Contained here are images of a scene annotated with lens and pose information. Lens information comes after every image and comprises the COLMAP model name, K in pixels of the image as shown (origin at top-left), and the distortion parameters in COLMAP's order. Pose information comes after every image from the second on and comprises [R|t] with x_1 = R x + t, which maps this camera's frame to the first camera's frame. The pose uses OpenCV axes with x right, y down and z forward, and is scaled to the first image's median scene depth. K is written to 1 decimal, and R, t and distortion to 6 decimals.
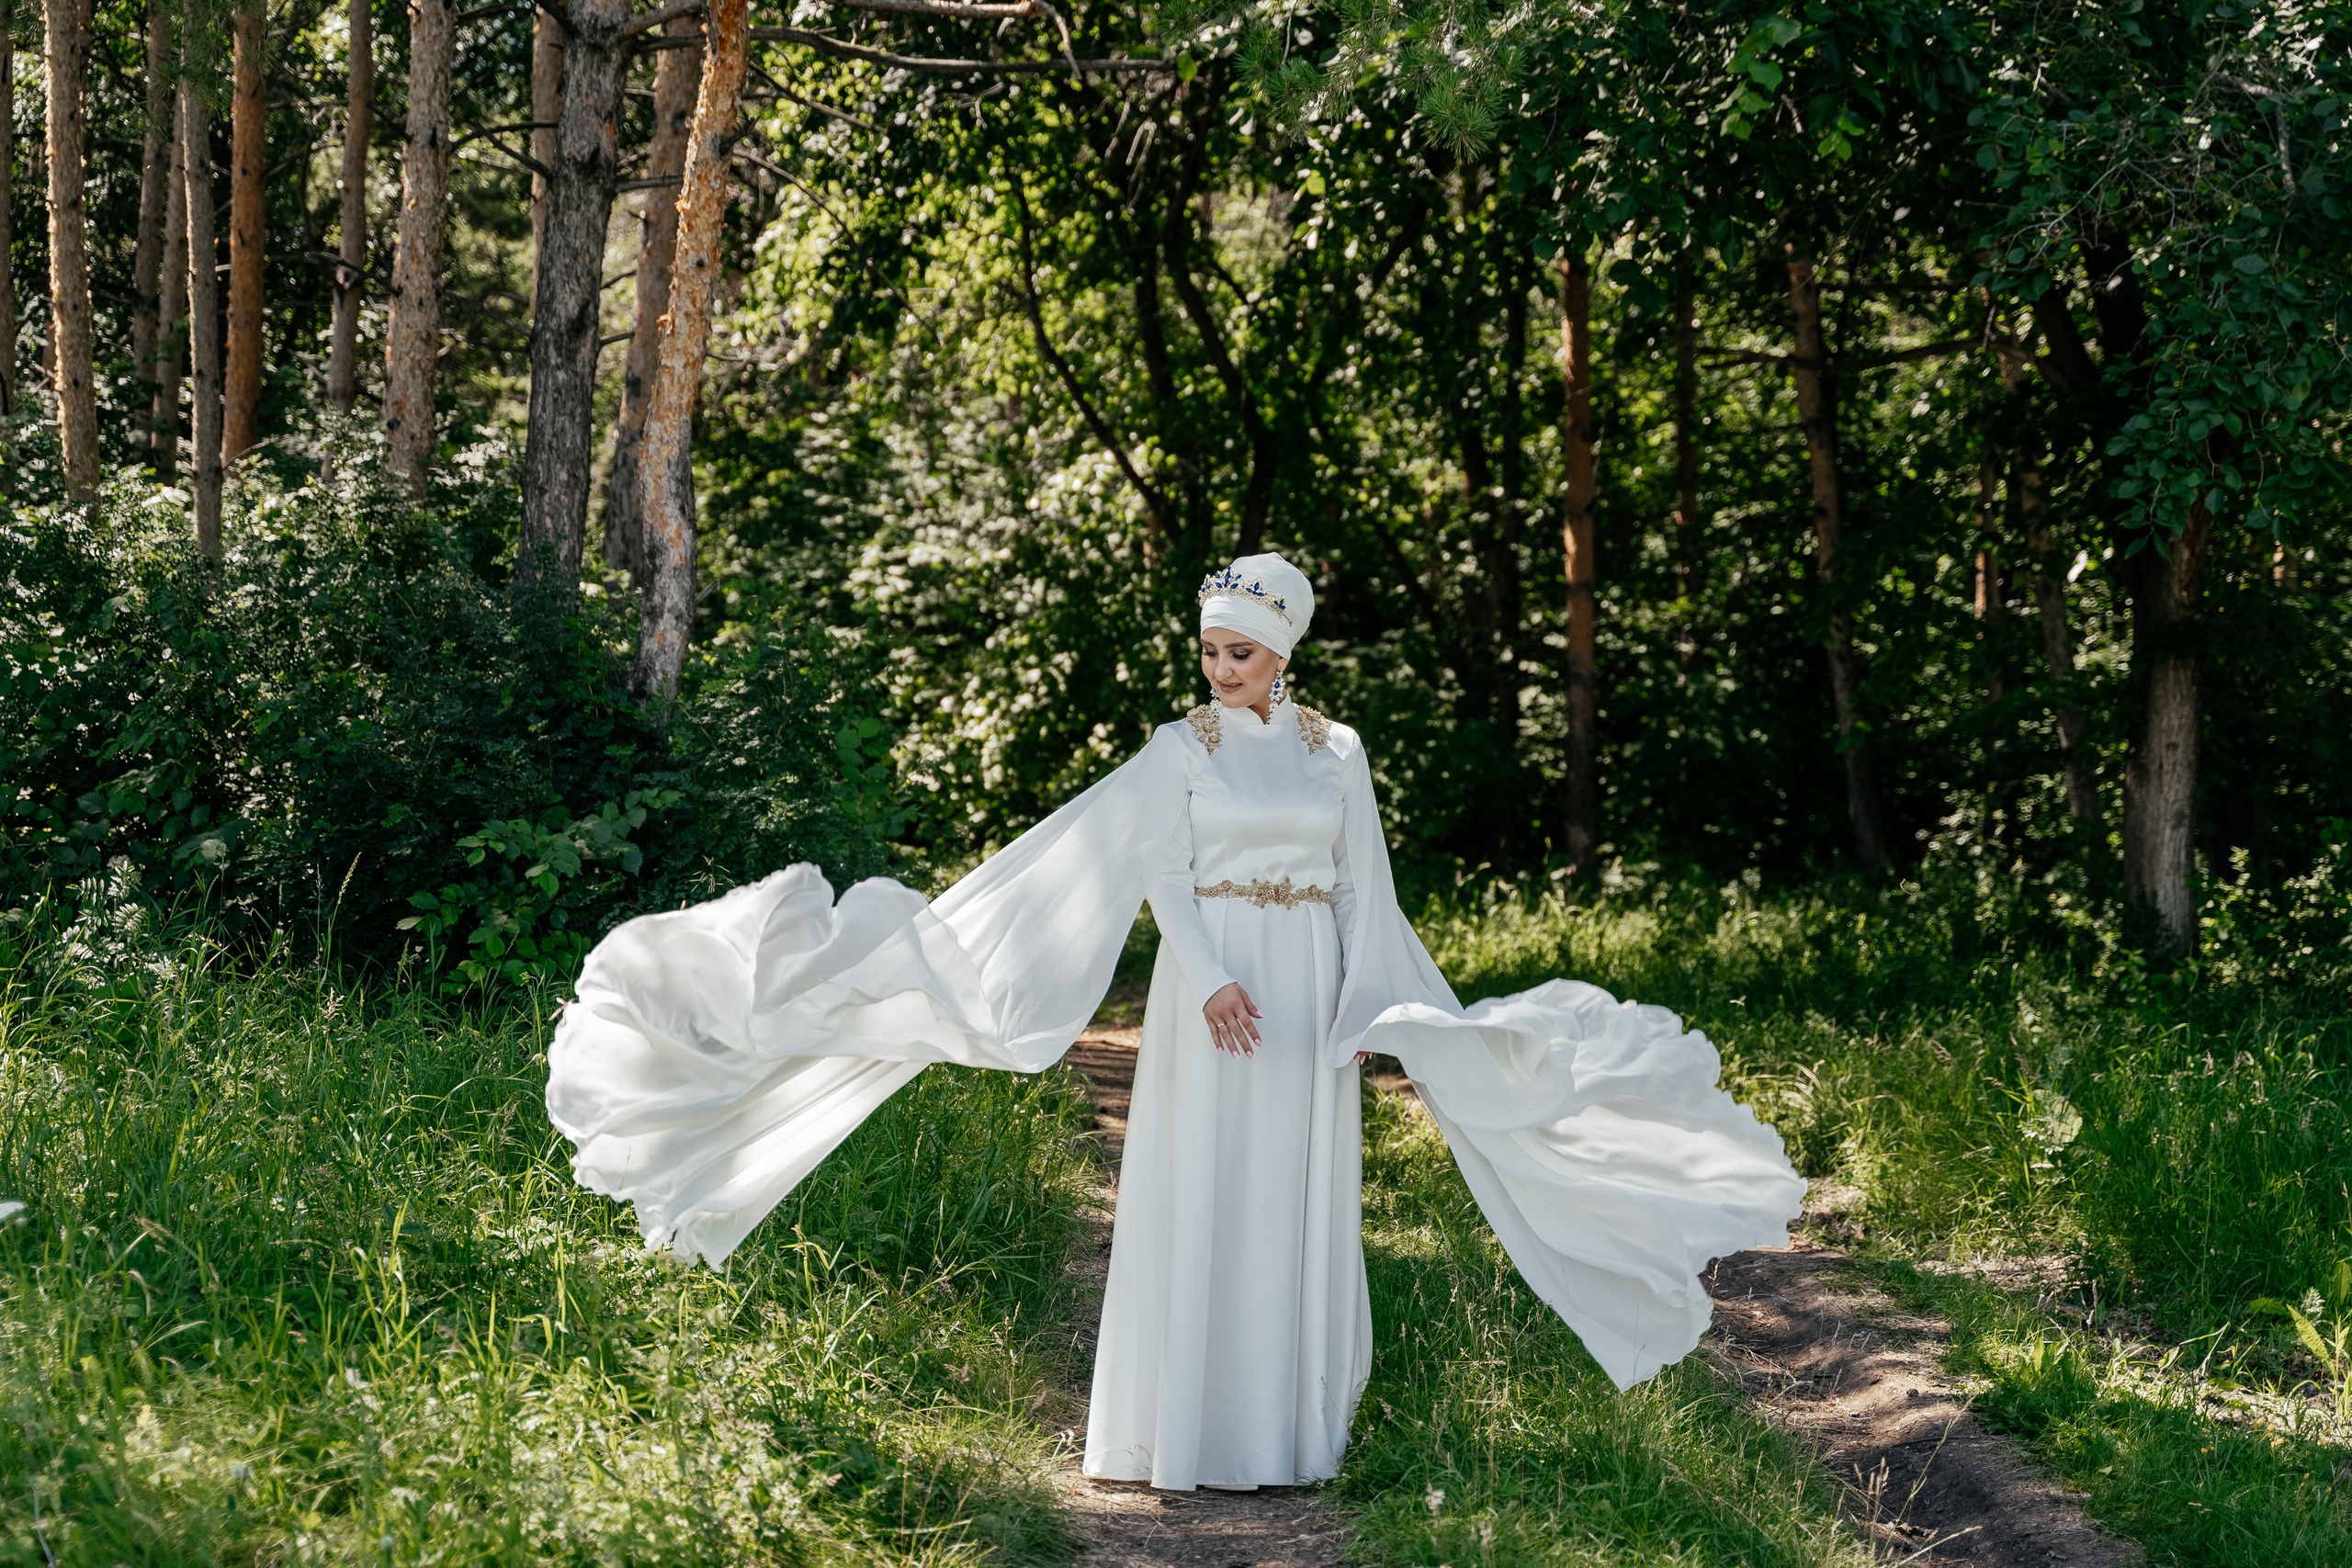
lens RADIAL K [[3511.1, 0, 1156.4], [0, 3511.1, 778.2], [0, 0, 1]] dist [0.067369, 0.000000]
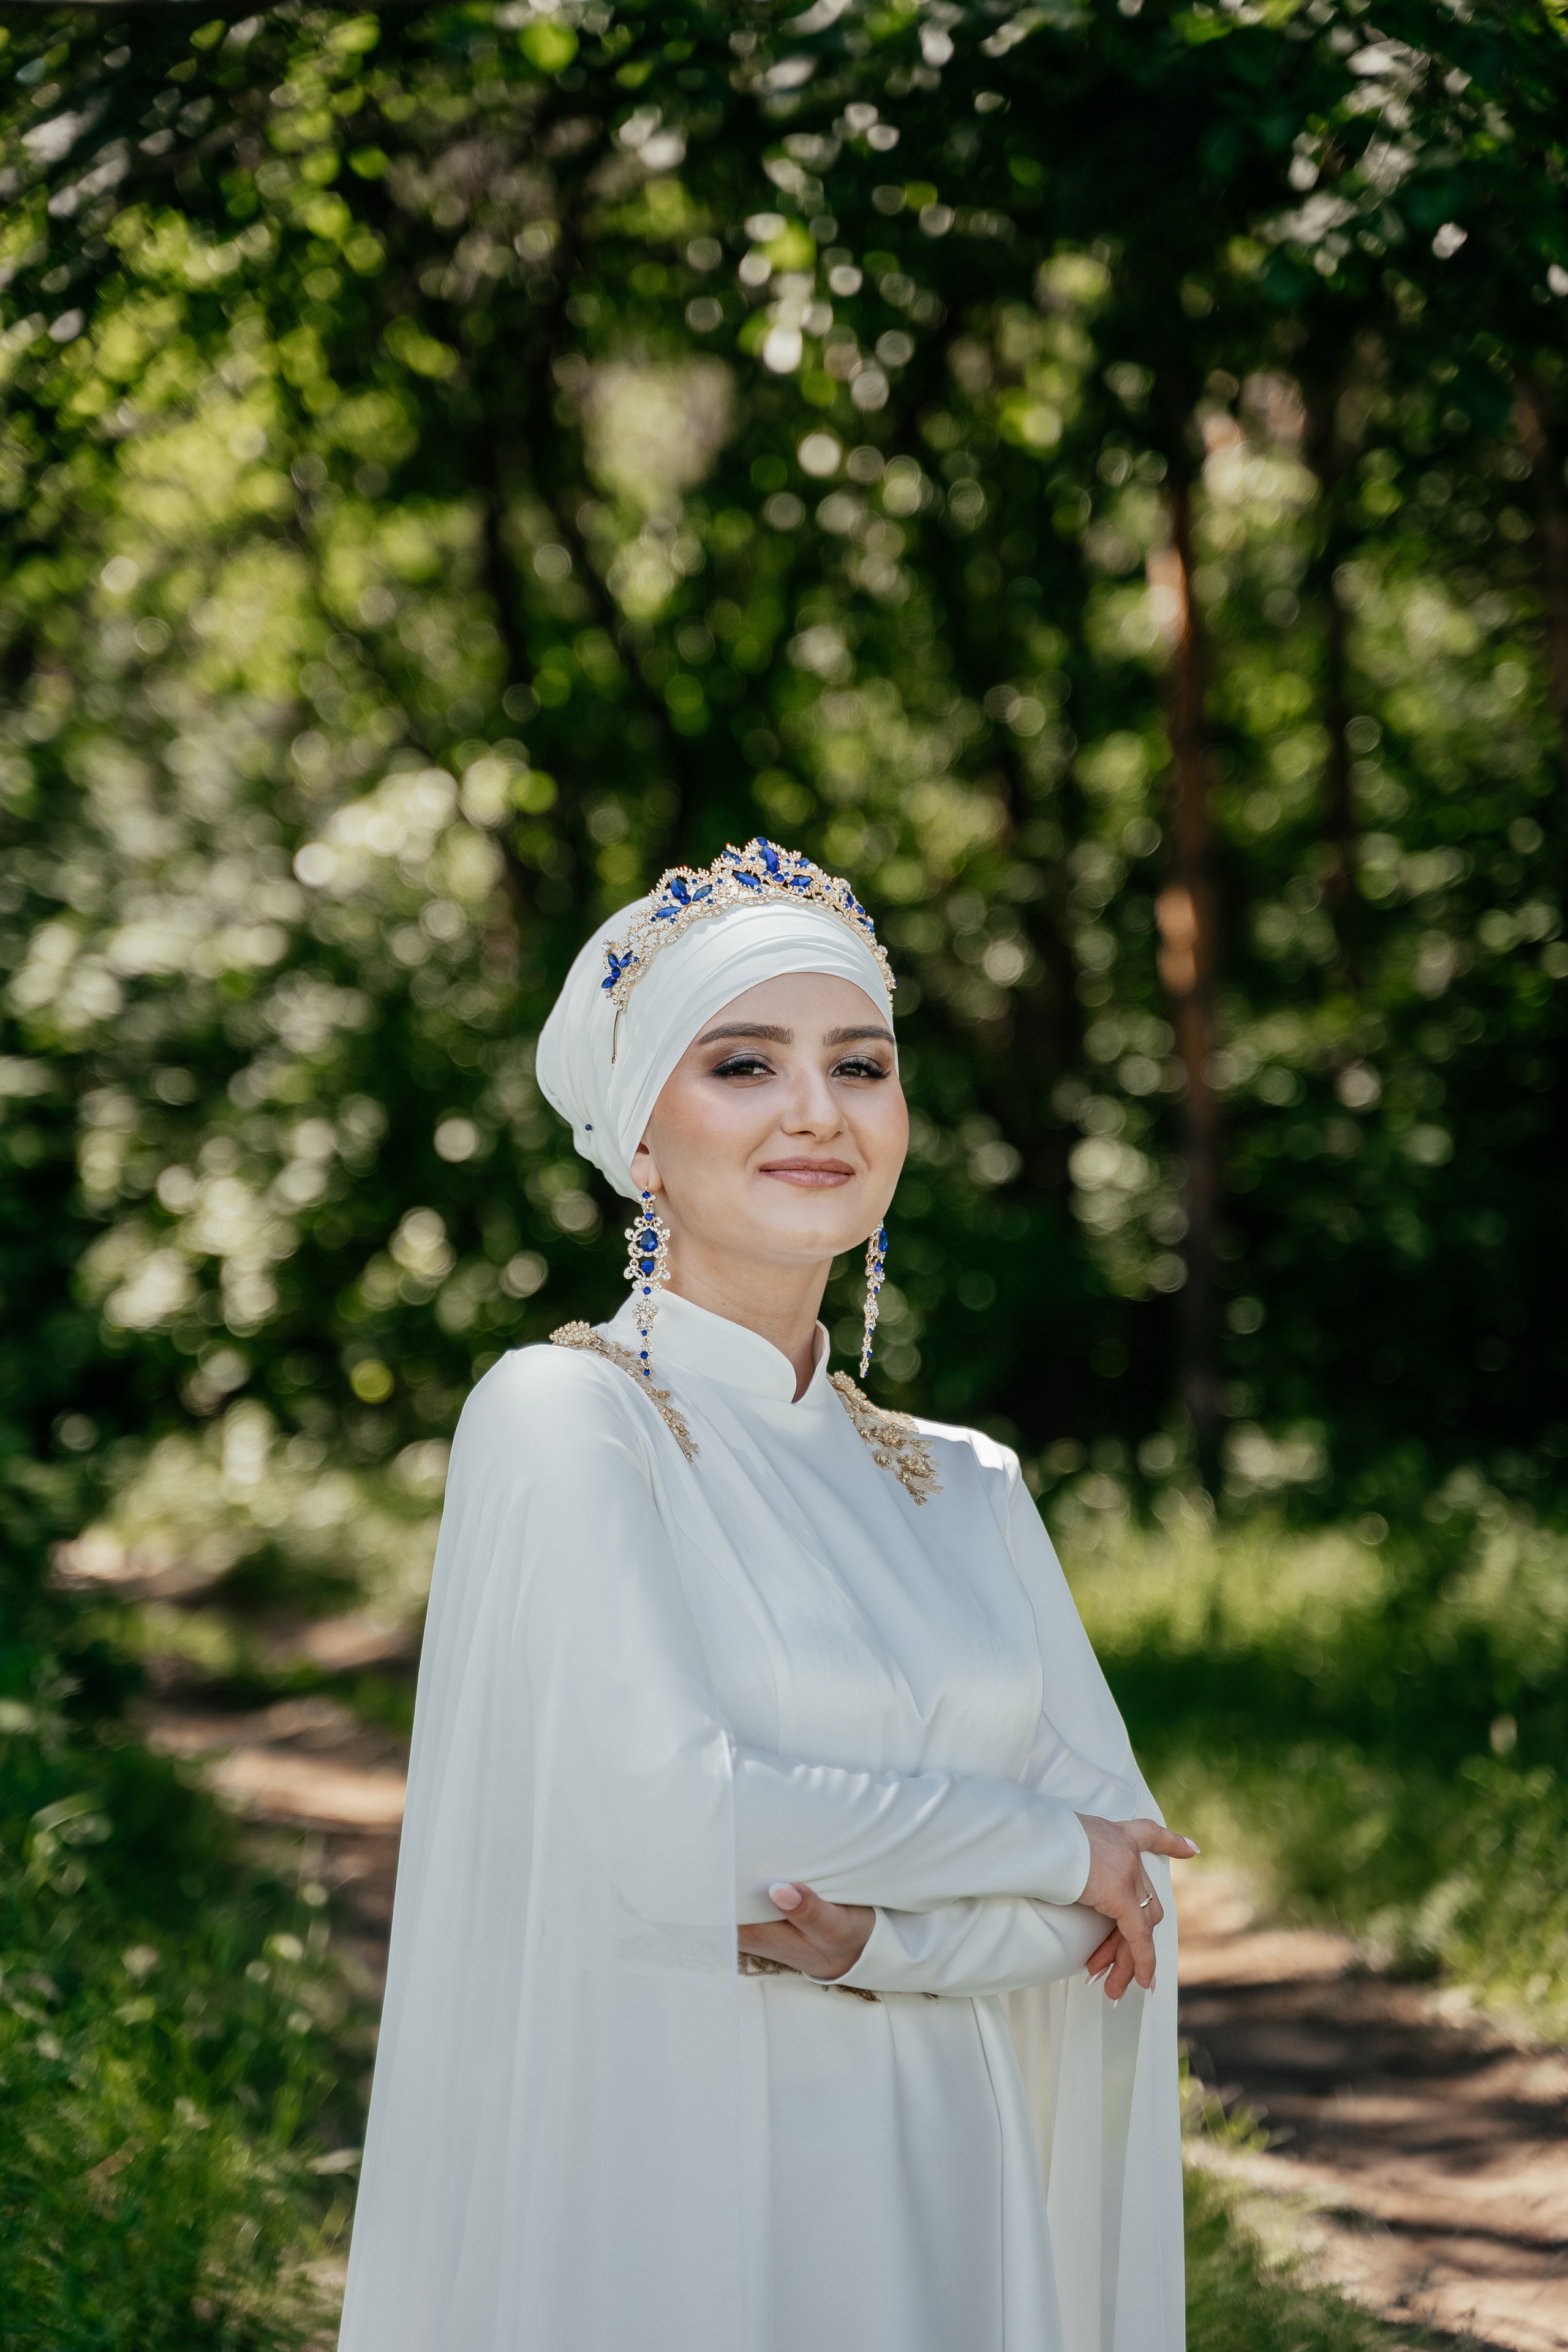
lens RADIAL K [[5034.6, 0, 793.7], [0, 5034.6, 1192.2], [0, 0, 1]] dist [-0.318760, 0.000000]
pose [[0.998515, -0.011639, 0.053225, 0.001882], [0.012502, 0.999795, -0.015913, -0.005267], [-0.053029, 0.016555, 0.998456, 0.112248]]
